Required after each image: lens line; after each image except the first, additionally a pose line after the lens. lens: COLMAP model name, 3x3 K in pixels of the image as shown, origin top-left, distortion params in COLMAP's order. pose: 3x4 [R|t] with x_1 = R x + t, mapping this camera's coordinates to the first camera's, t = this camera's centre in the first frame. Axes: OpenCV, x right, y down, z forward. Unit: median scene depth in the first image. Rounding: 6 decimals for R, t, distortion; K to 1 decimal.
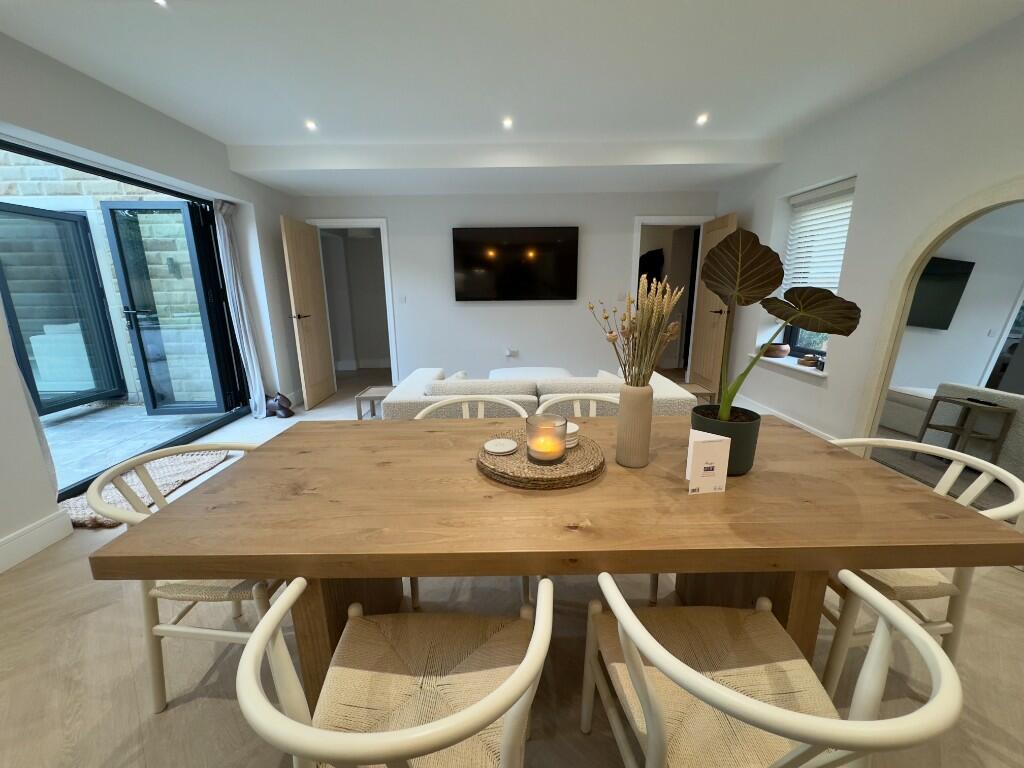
lens RADIAL K [[408.2, 0, 509.2], [0, 408.2, 382.0], [0, 0, 1]] dist [-0.002722, 0.000168]
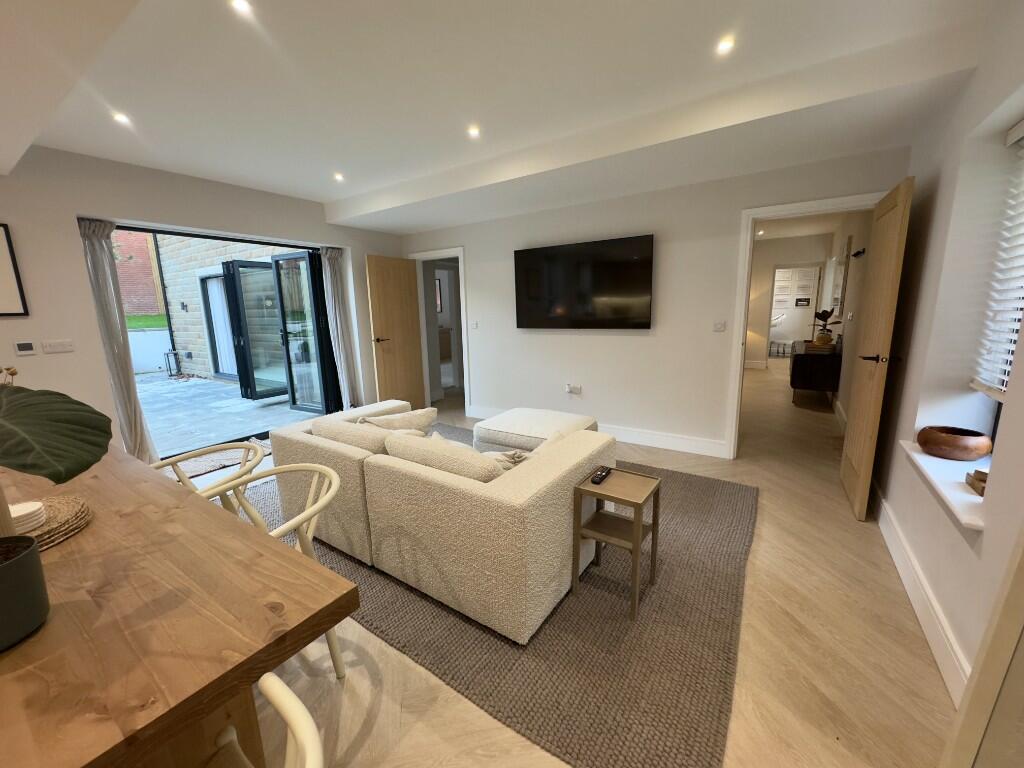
lens RADIAL K [[408.2, 0, 513.2], [0, 408.2, 382.2], [0, 0, 1]] dist [-0.002722, 0.000168]
pose [[0.825785, 0.090225, -0.556722, 0.451003], [-0.111672, 0.993734, -0.004594, -0.080987], [0.552819, 0.065964, 0.830686, 0.268309]]
